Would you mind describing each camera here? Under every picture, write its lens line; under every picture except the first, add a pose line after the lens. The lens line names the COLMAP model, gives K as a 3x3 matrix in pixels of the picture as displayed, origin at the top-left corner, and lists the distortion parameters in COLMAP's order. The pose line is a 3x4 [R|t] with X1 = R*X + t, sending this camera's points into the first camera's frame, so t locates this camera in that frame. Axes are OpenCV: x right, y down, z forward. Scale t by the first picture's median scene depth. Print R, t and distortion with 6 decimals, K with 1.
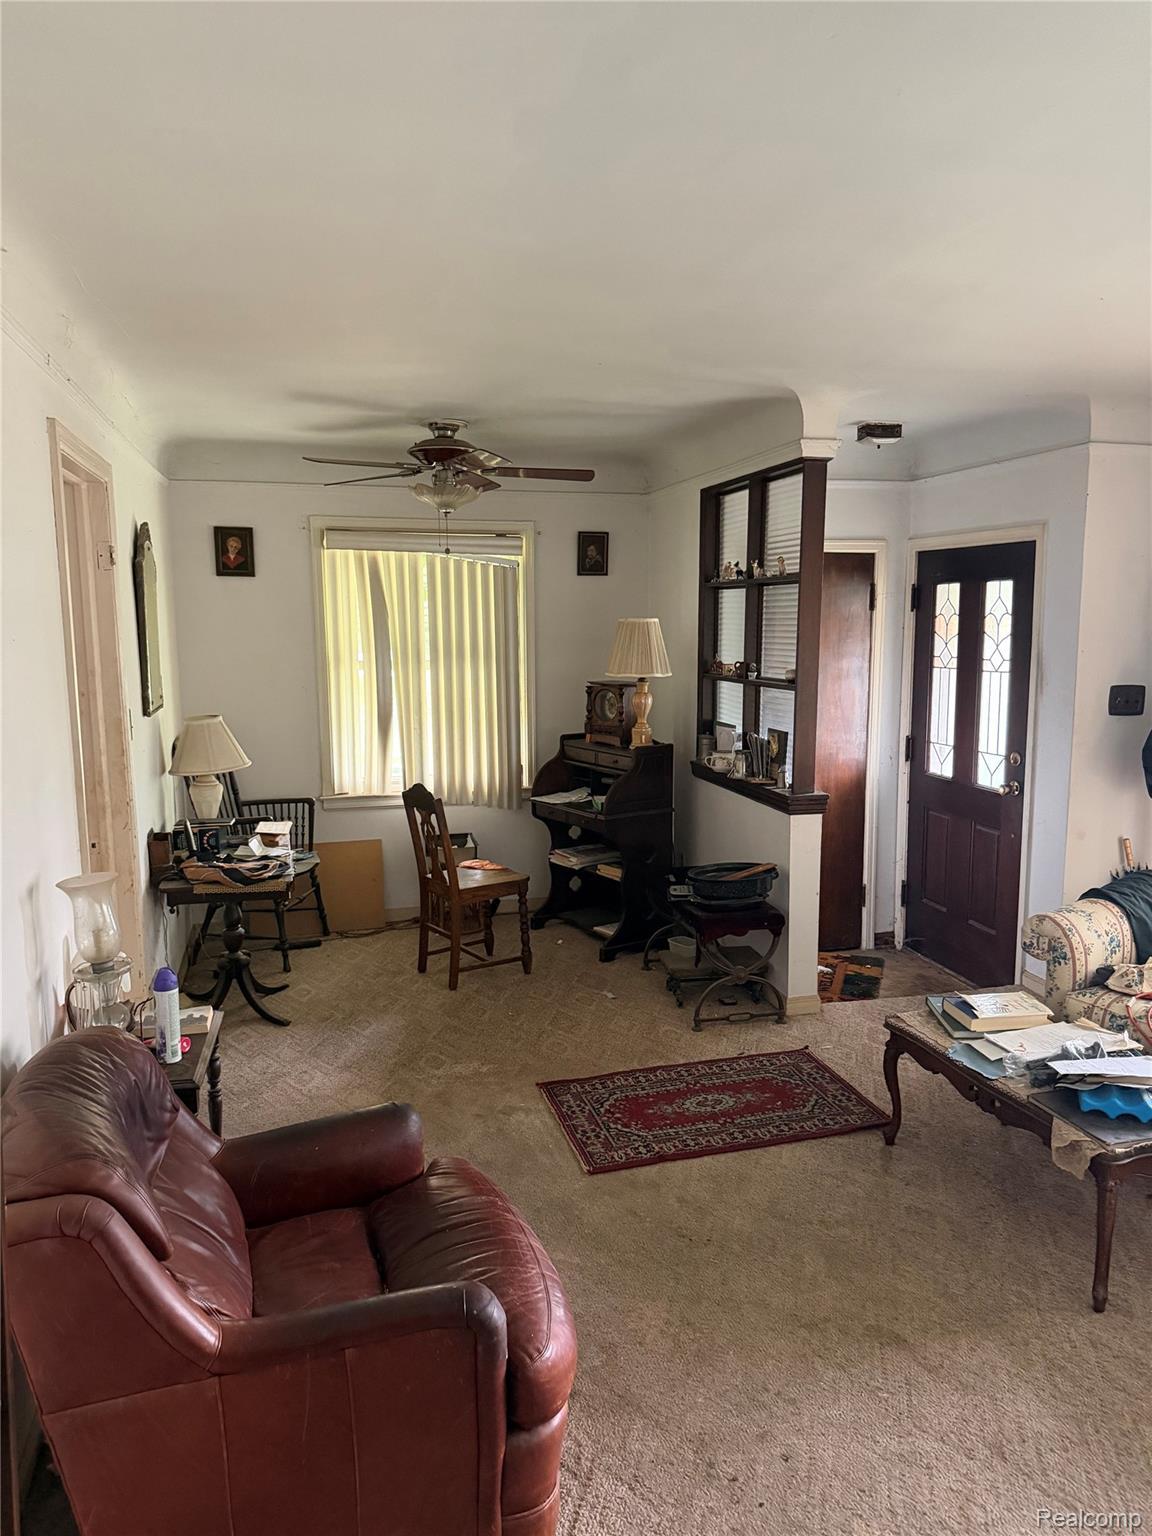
lens RADIAL K [[1086.6, 0, 584.8], [0, 1086.6, 767.4], [0, 0, 1]] dist [0.014223, 0.005639]
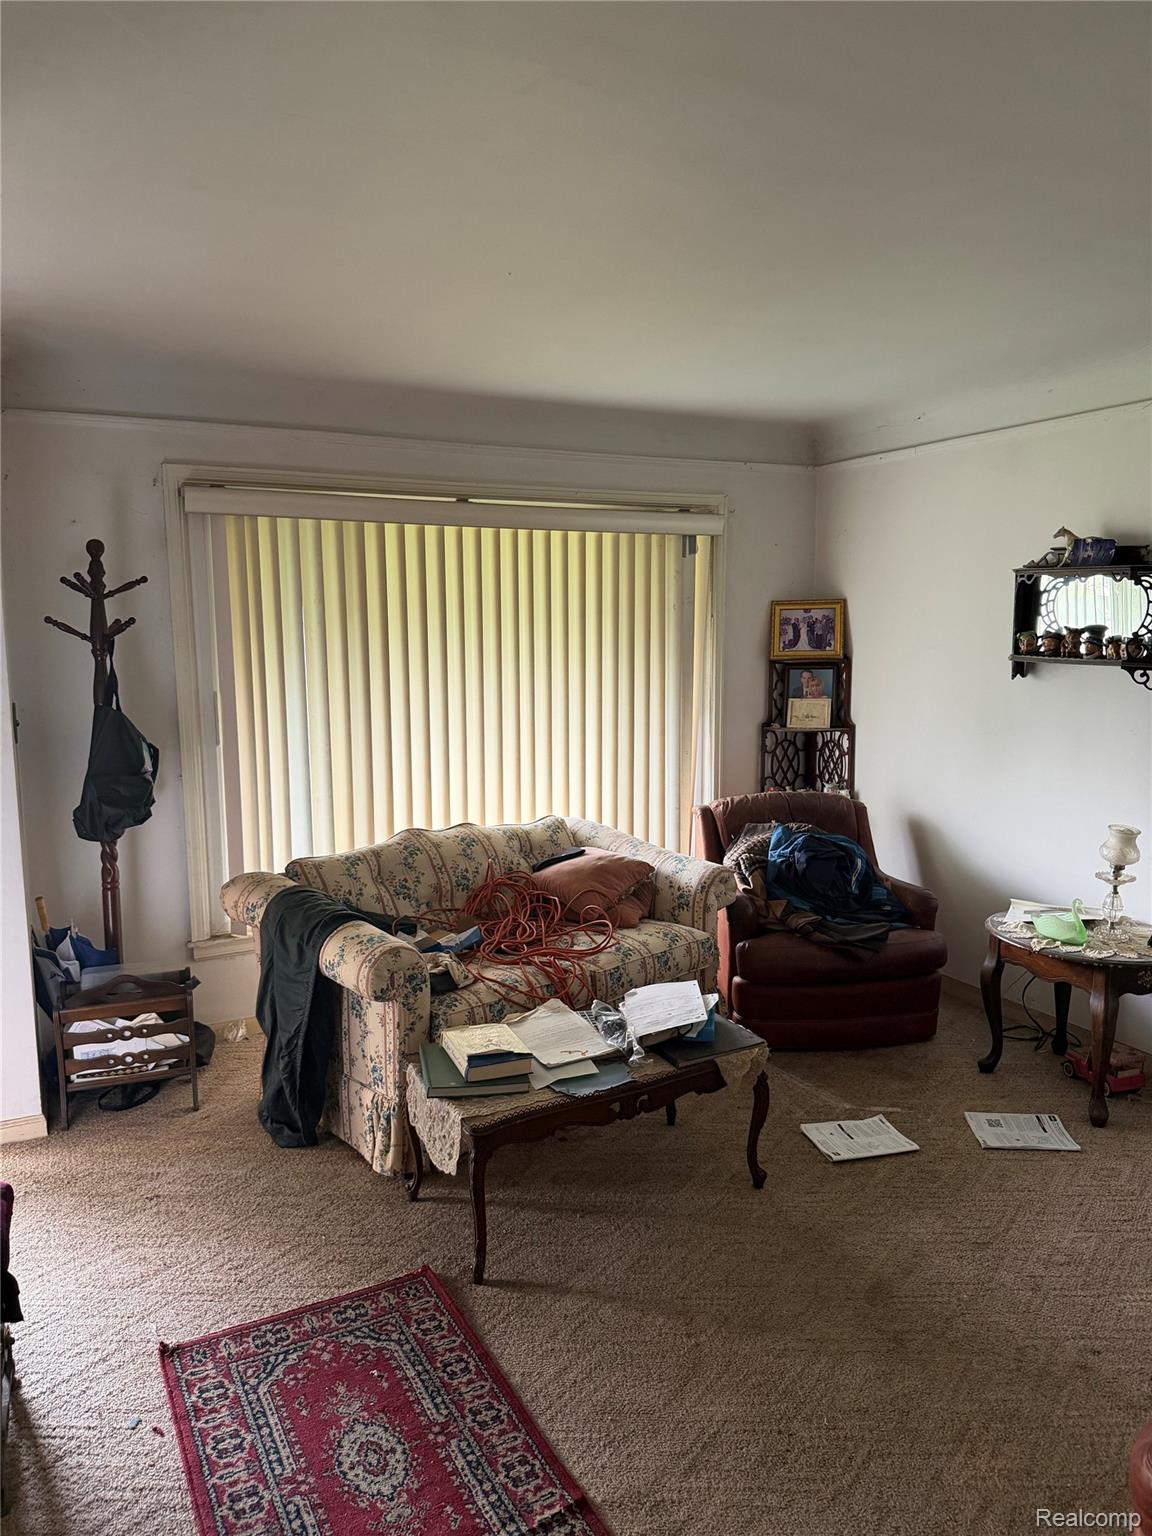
lens RADIAL K [[1086.6, 0, 584.8], [0, 1086.6, 767.4], [0, 0, 1]] dist [0.014223, 0.005639]
pose [[-0.205446, -0.127468, 0.970332, -0.440356], [0.145757, 0.976439, 0.159131, -0.122500], [-0.967754, 0.174125, -0.182026, 1.000007]]
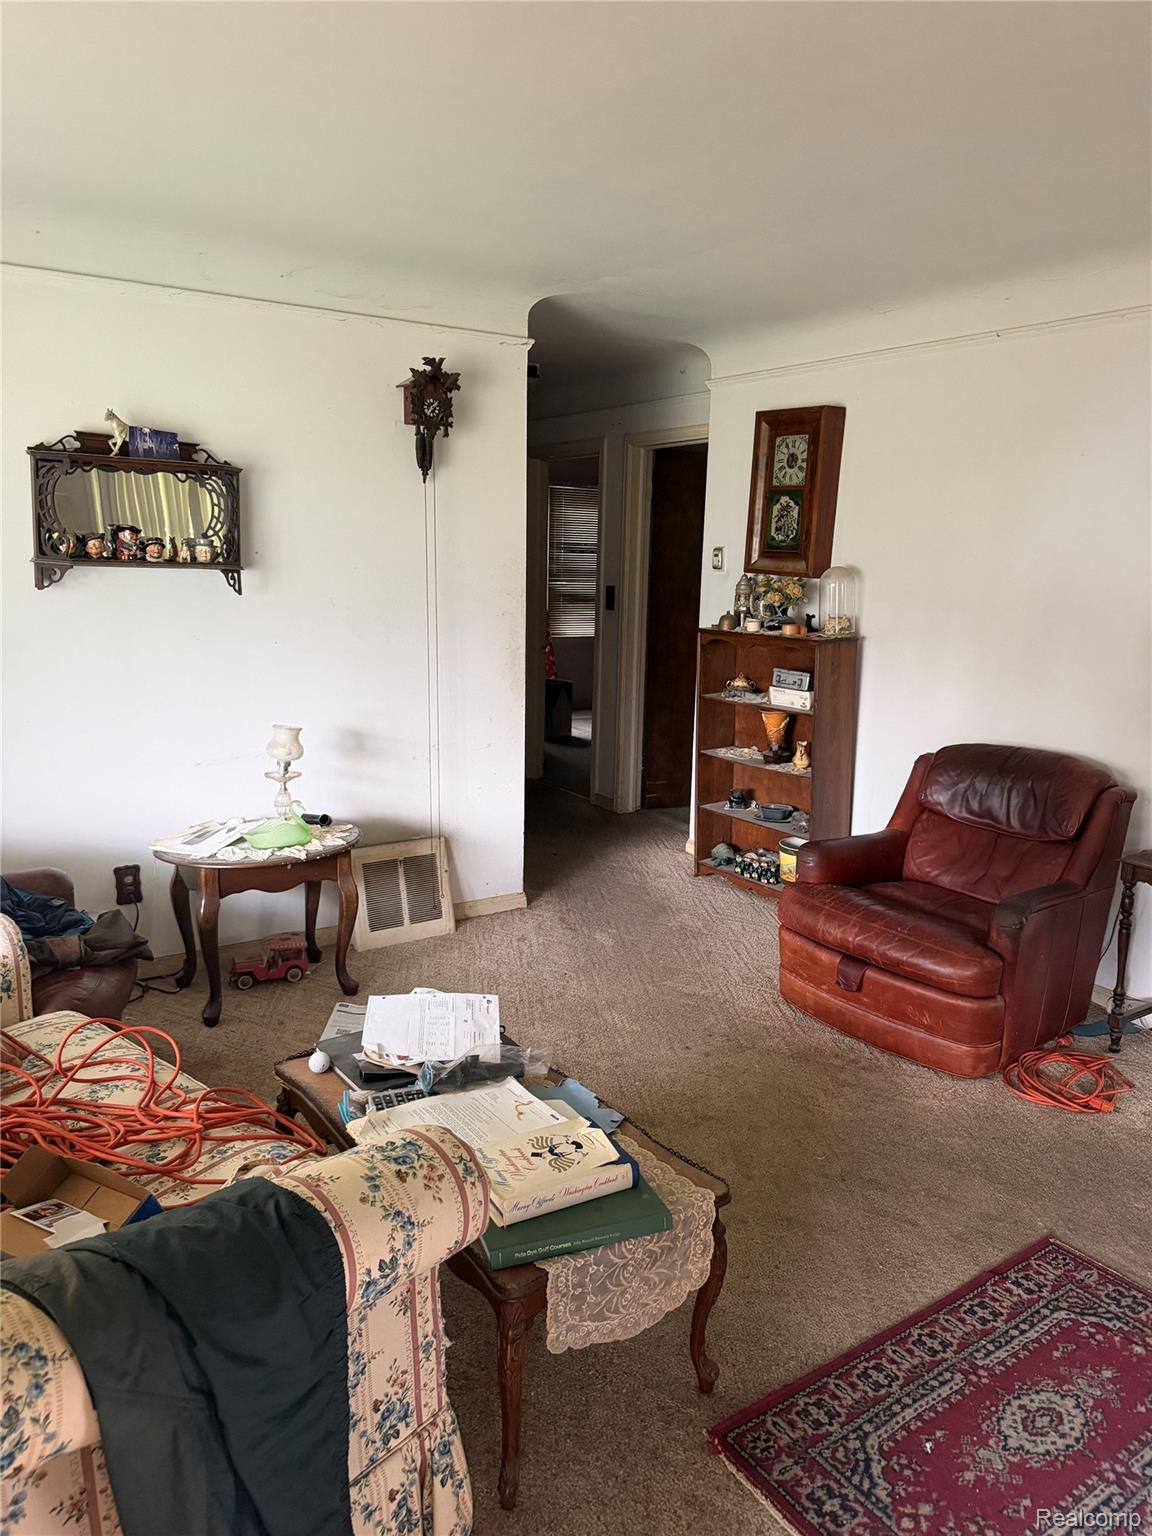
lens RADIAL K [[1086.6, 0, 584.8], [0, 1086.6, 767.4], [0, 0, 1]] dist [0.014223, 0.005639]
pose [[-0.947775, 0.035517, -0.316956, 0.516954], [-0.073052, 0.943186, 0.324135, -0.158984], [0.310461, 0.330362, -0.891333, 1.392133]]
